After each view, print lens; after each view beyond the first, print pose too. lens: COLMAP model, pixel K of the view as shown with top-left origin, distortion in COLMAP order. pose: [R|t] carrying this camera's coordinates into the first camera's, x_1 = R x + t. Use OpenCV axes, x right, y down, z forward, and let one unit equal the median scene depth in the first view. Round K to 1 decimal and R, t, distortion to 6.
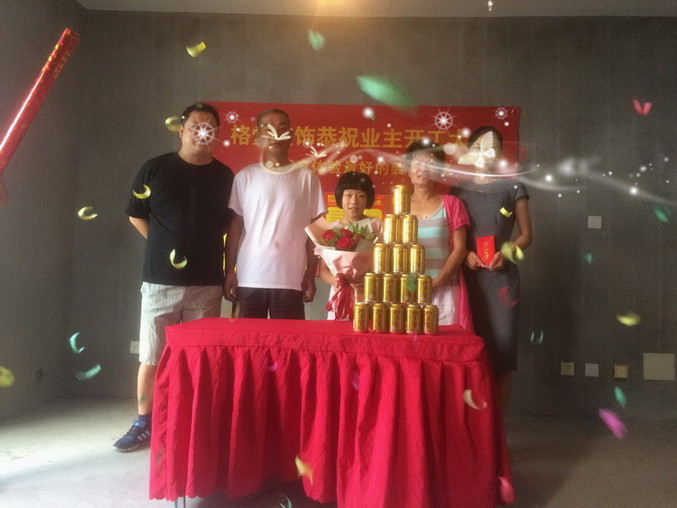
lens RADIAL K [[581.8, 0, 337.2], [0, 581.8, 251.1], [0, 0, 1]] dist [0.113460, -0.162306]
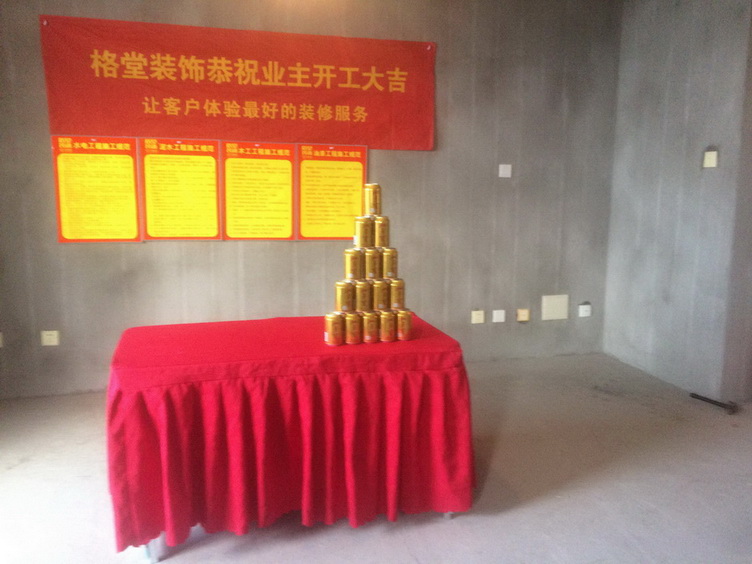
lens RADIAL K [[646.2, 0, 374.6], [0, 646.2, 278.8], [0, 0, 1]] dist [0.113460, -0.162306]
pose [[0.948827, -0.076994, 0.306267, -0.116382], [0.010746, 0.977133, 0.212356, -0.103204], [-0.315614, -0.198198, 0.927958, 0.020167]]
